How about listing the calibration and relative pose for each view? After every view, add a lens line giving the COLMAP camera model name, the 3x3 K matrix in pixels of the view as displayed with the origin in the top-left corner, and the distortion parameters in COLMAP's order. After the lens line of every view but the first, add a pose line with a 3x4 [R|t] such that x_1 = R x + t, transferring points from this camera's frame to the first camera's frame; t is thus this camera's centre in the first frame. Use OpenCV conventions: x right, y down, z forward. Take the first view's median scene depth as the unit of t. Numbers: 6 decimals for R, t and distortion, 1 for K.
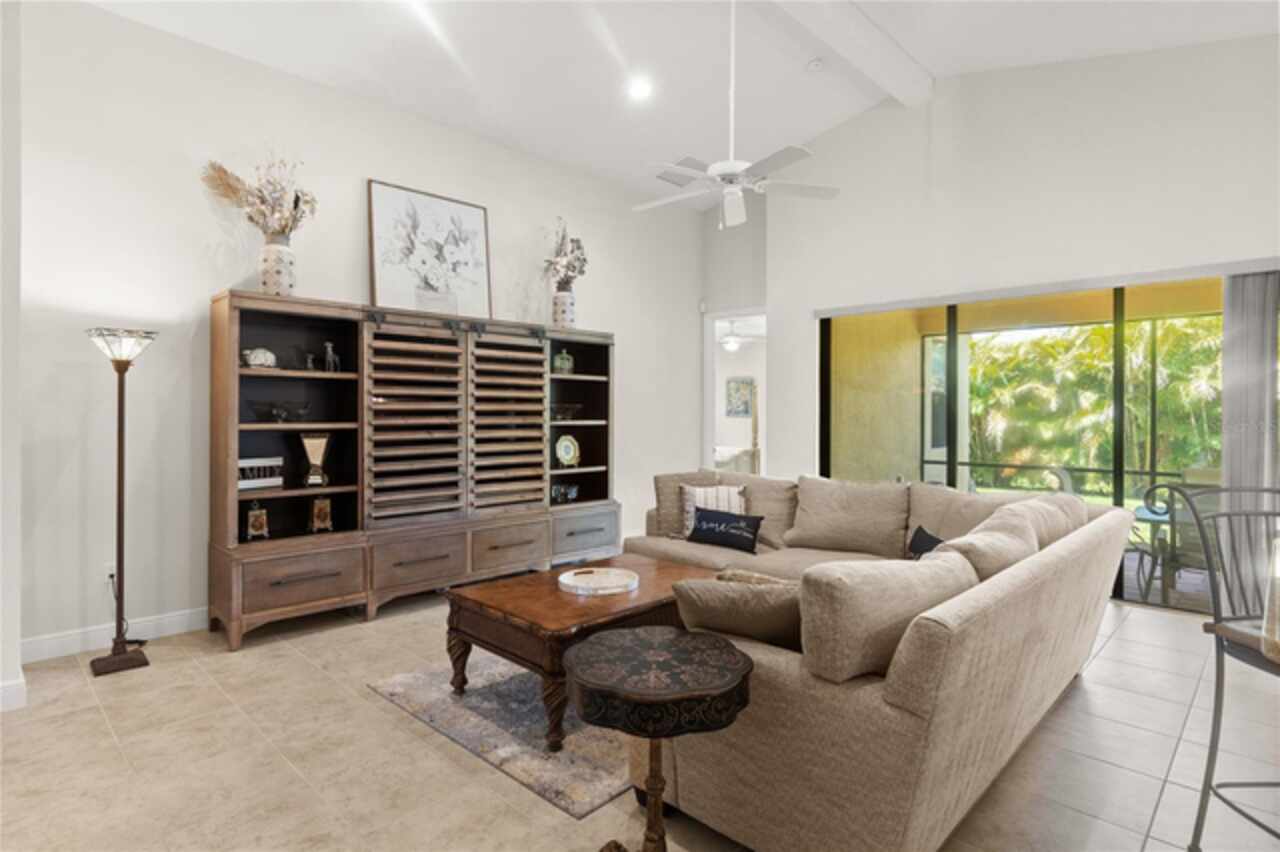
lens RADIAL K [[647.4, 0, 639.7], [0, 647.4, 413.0], [0, 0, 1]] dist [0.001603, 0.000064]
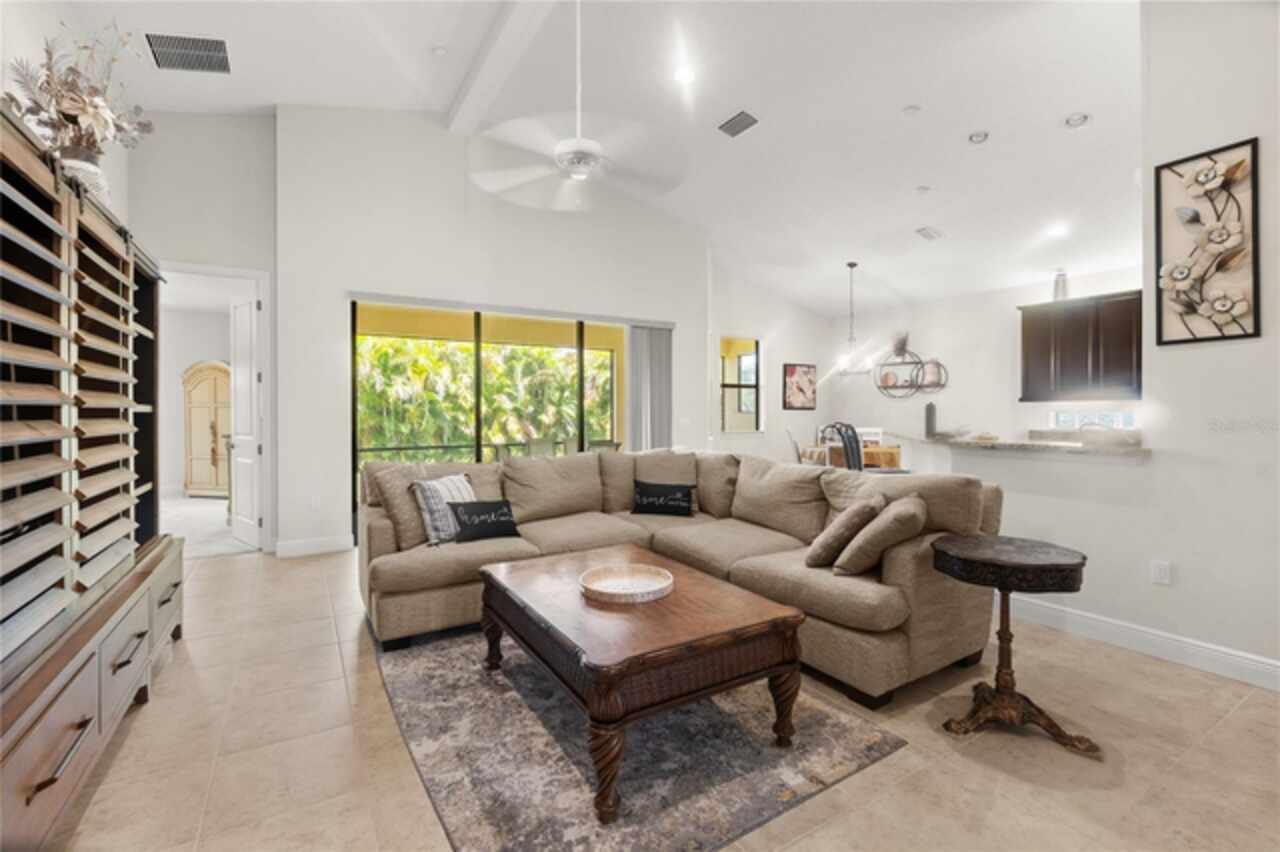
lens RADIAL K [[542.2, 0, 603.7], [0, 542.2, 406.9], [0, 0, 1]] dist [0.014277, -0.000051]
pose [[0.265755, 0.007042, 0.964015, -0.811195], [-0.012580, 0.999914, -0.003836, 0.022376], [-0.963959, -0.011108, 0.265820, 0.863726]]
